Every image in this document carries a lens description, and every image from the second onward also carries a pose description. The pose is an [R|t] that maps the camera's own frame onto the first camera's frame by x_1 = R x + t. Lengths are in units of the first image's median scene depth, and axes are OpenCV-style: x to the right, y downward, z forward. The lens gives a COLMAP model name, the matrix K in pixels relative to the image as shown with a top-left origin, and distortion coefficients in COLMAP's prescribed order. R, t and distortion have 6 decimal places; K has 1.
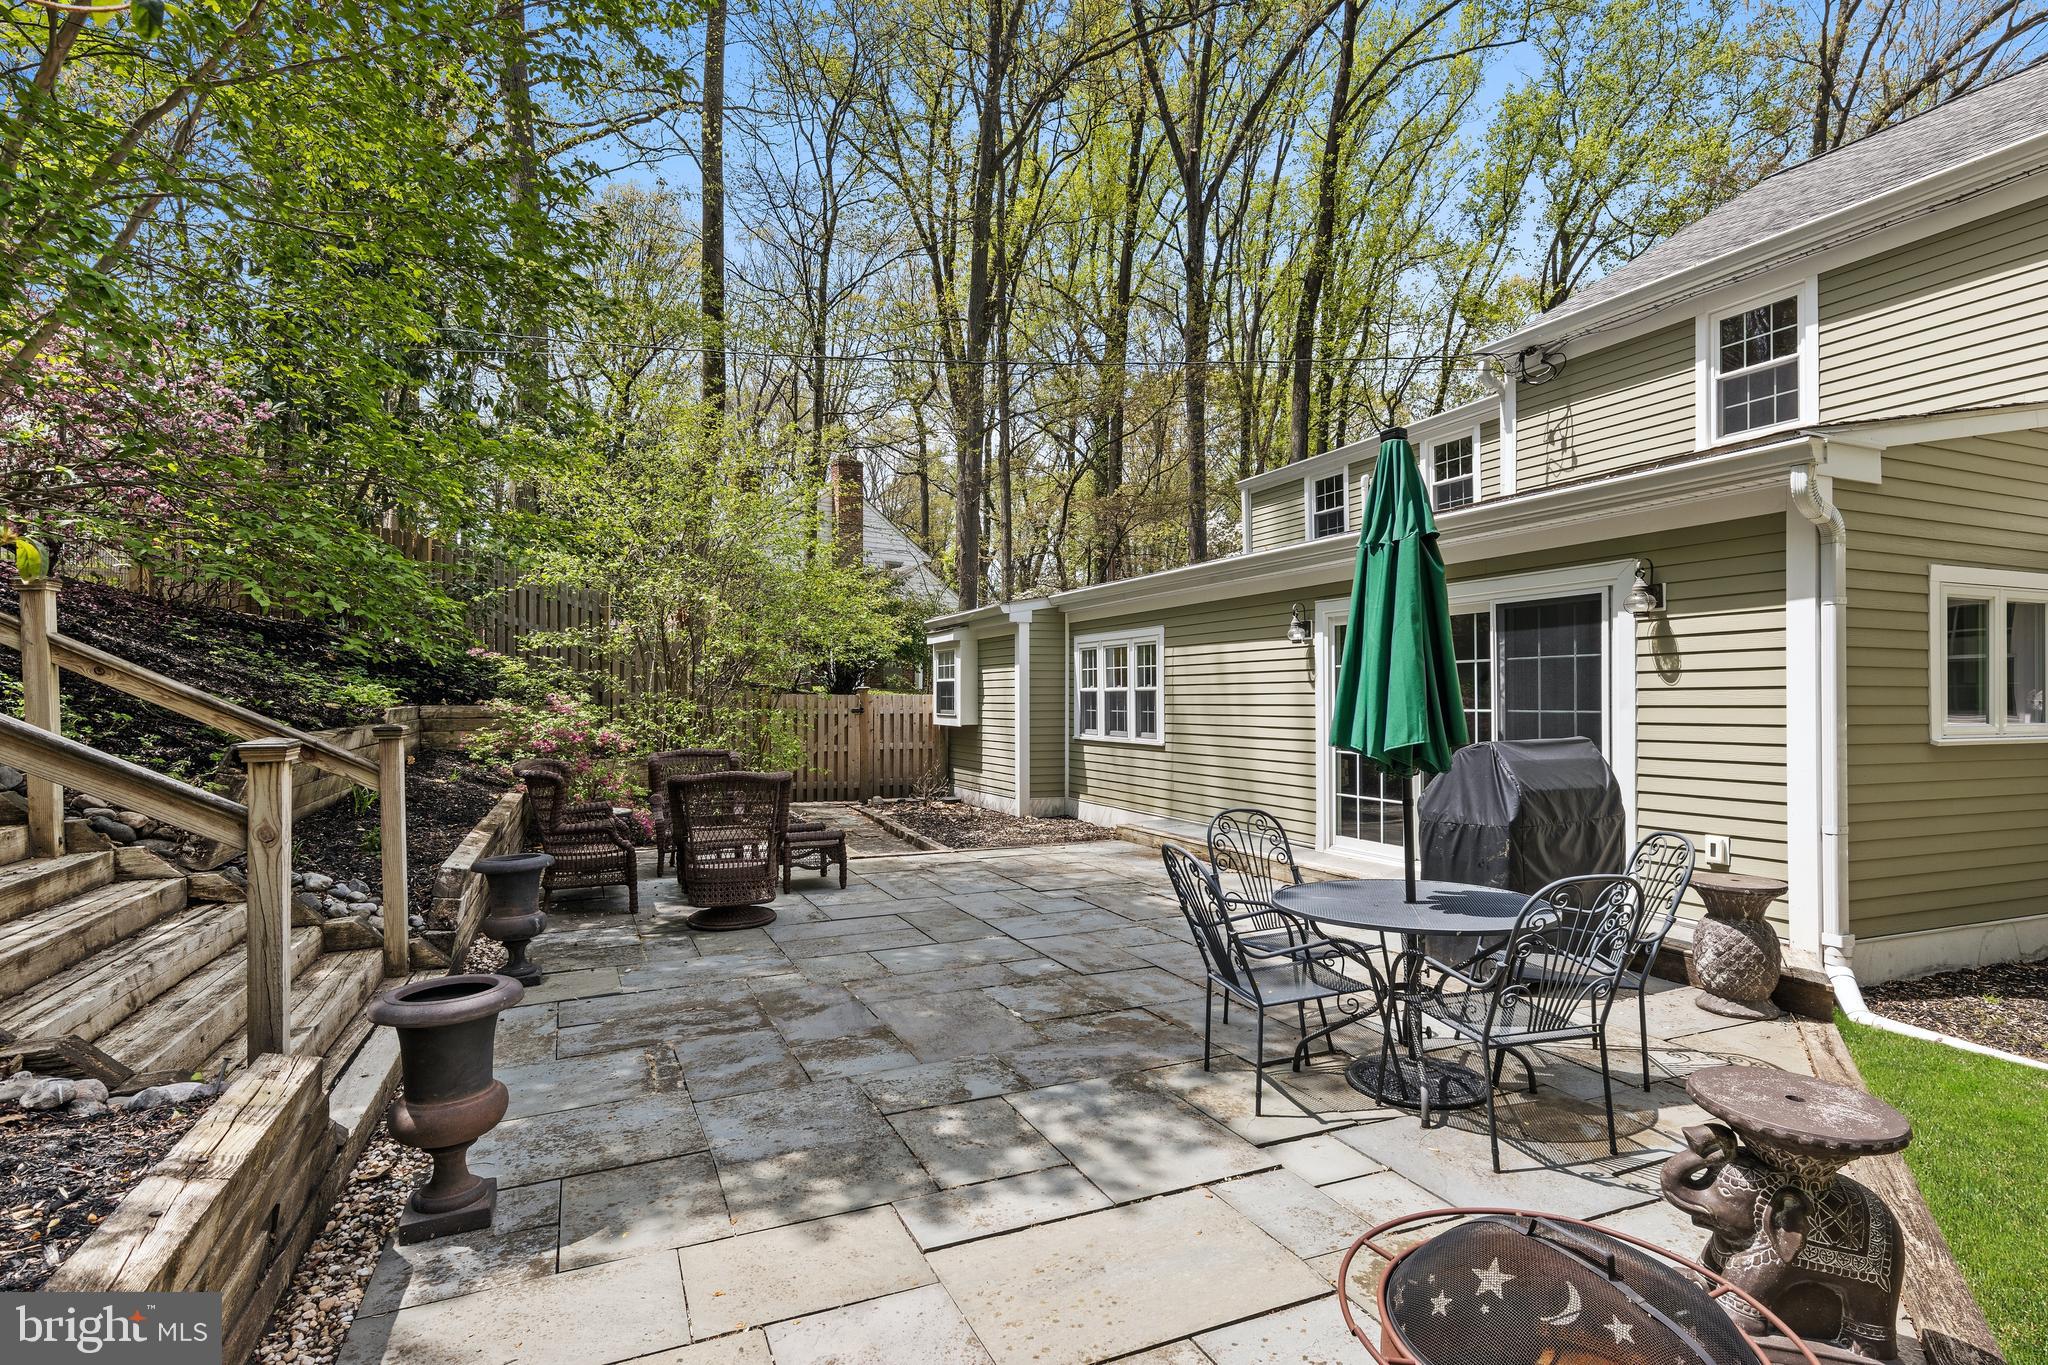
lens RADIAL K [[1049.2, 0, 1024.0], [0, 1049.2, 688.2], [0, 0, 1]] dist [0.004448, -0.000813]
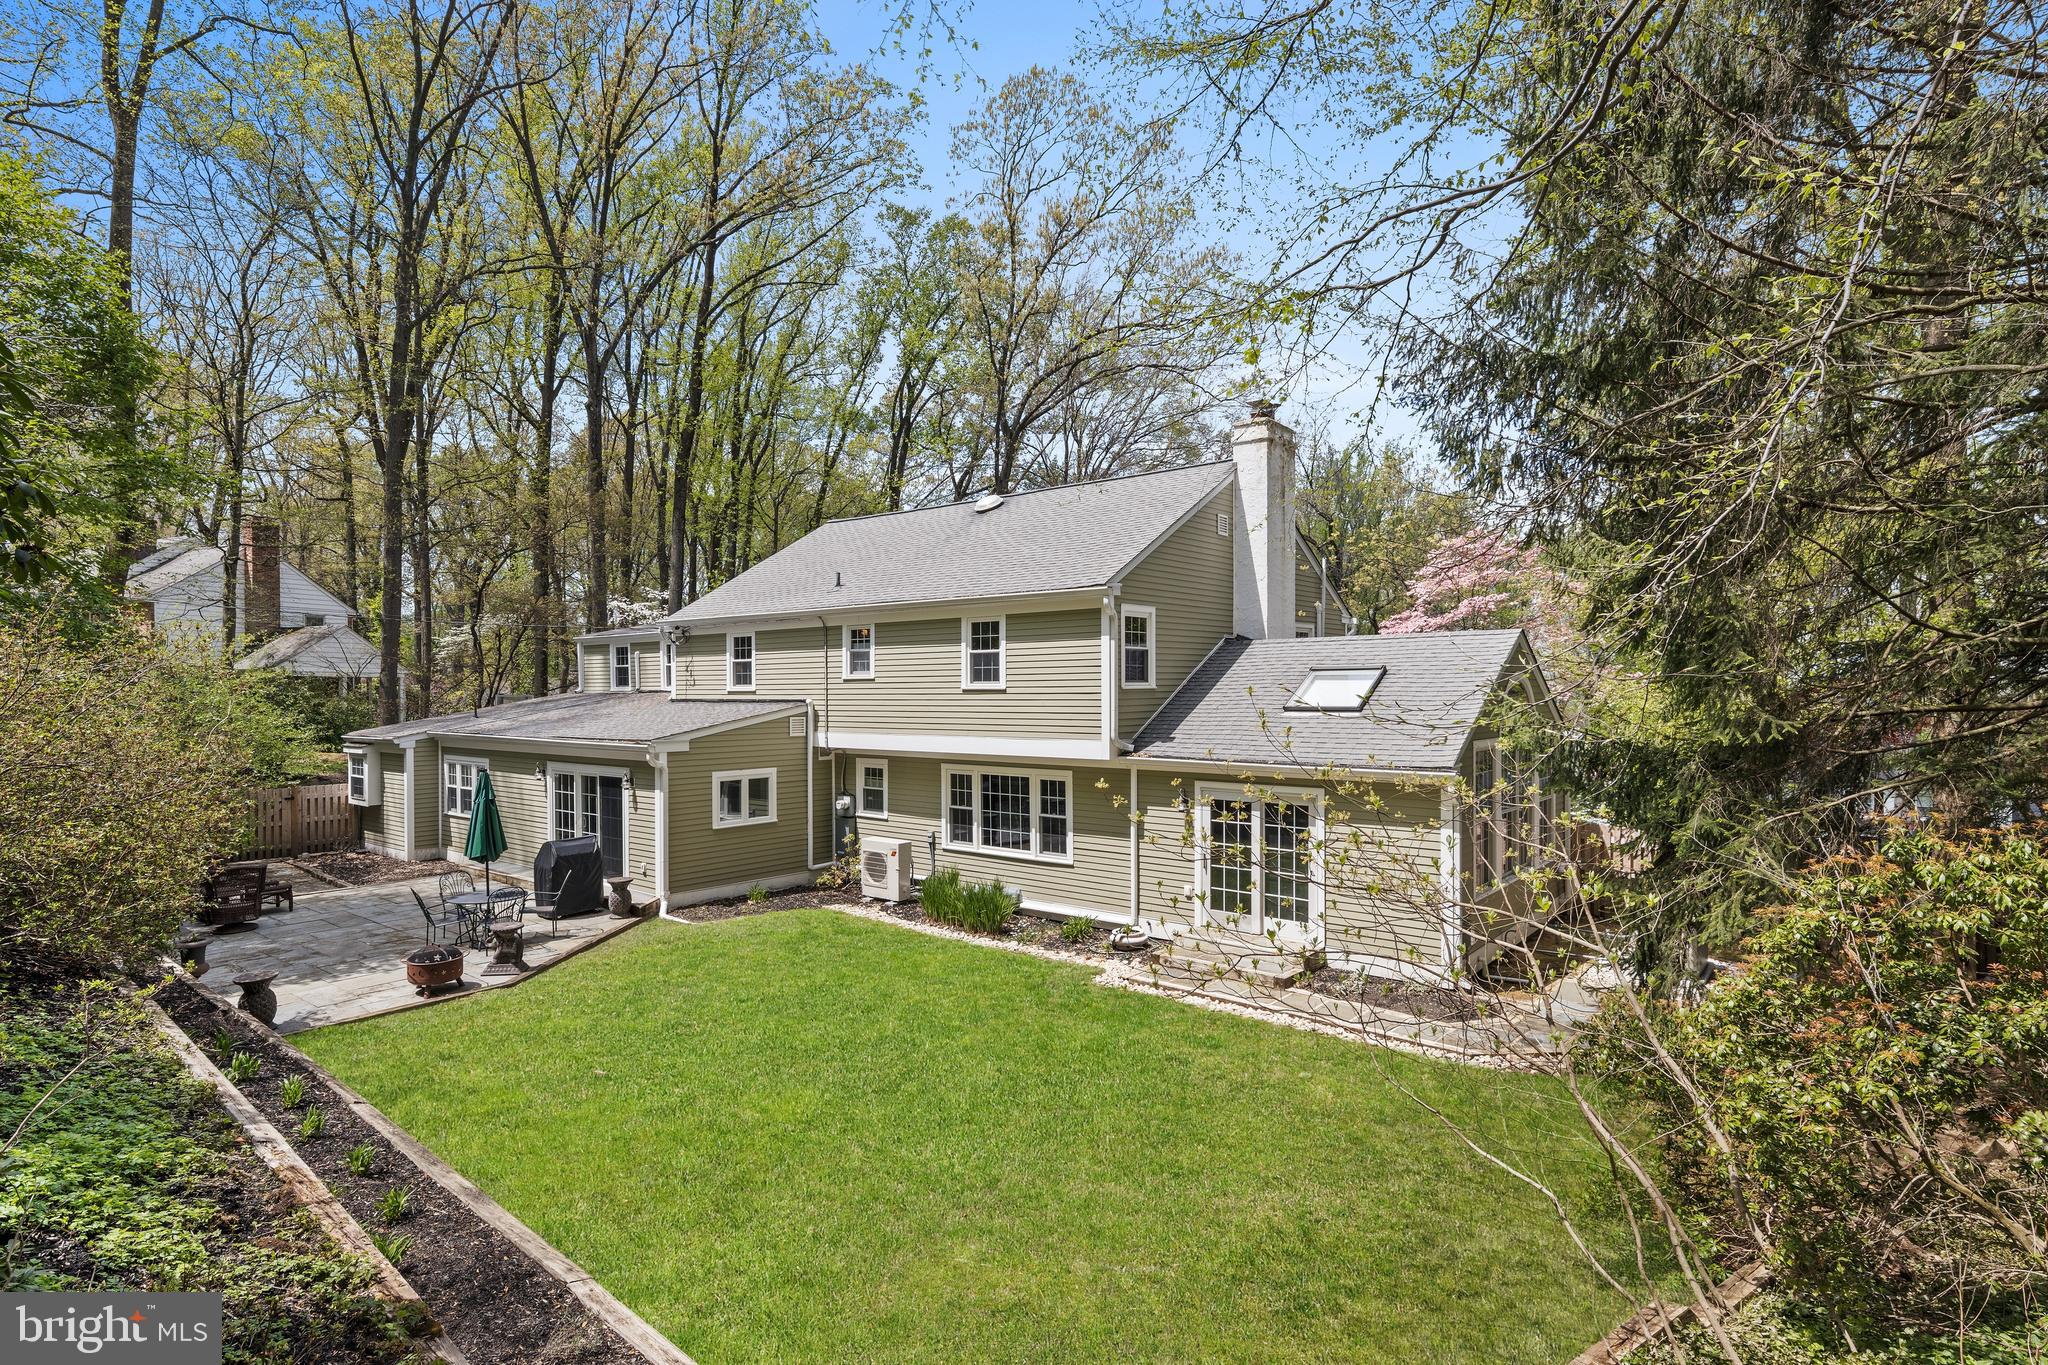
lens RADIAL K [[1049.2, 0, 1032.8], [0, 1049.2, 684.1], [0, 0, 1]] dist [0.004448, -0.000813]
pose [[0.887655, -0.004168, 0.460490, 0.113820], [0.000537, 0.999968, 0.008016, -0.180165], [-0.460509, -0.006868, 0.887629, -0.995219]]
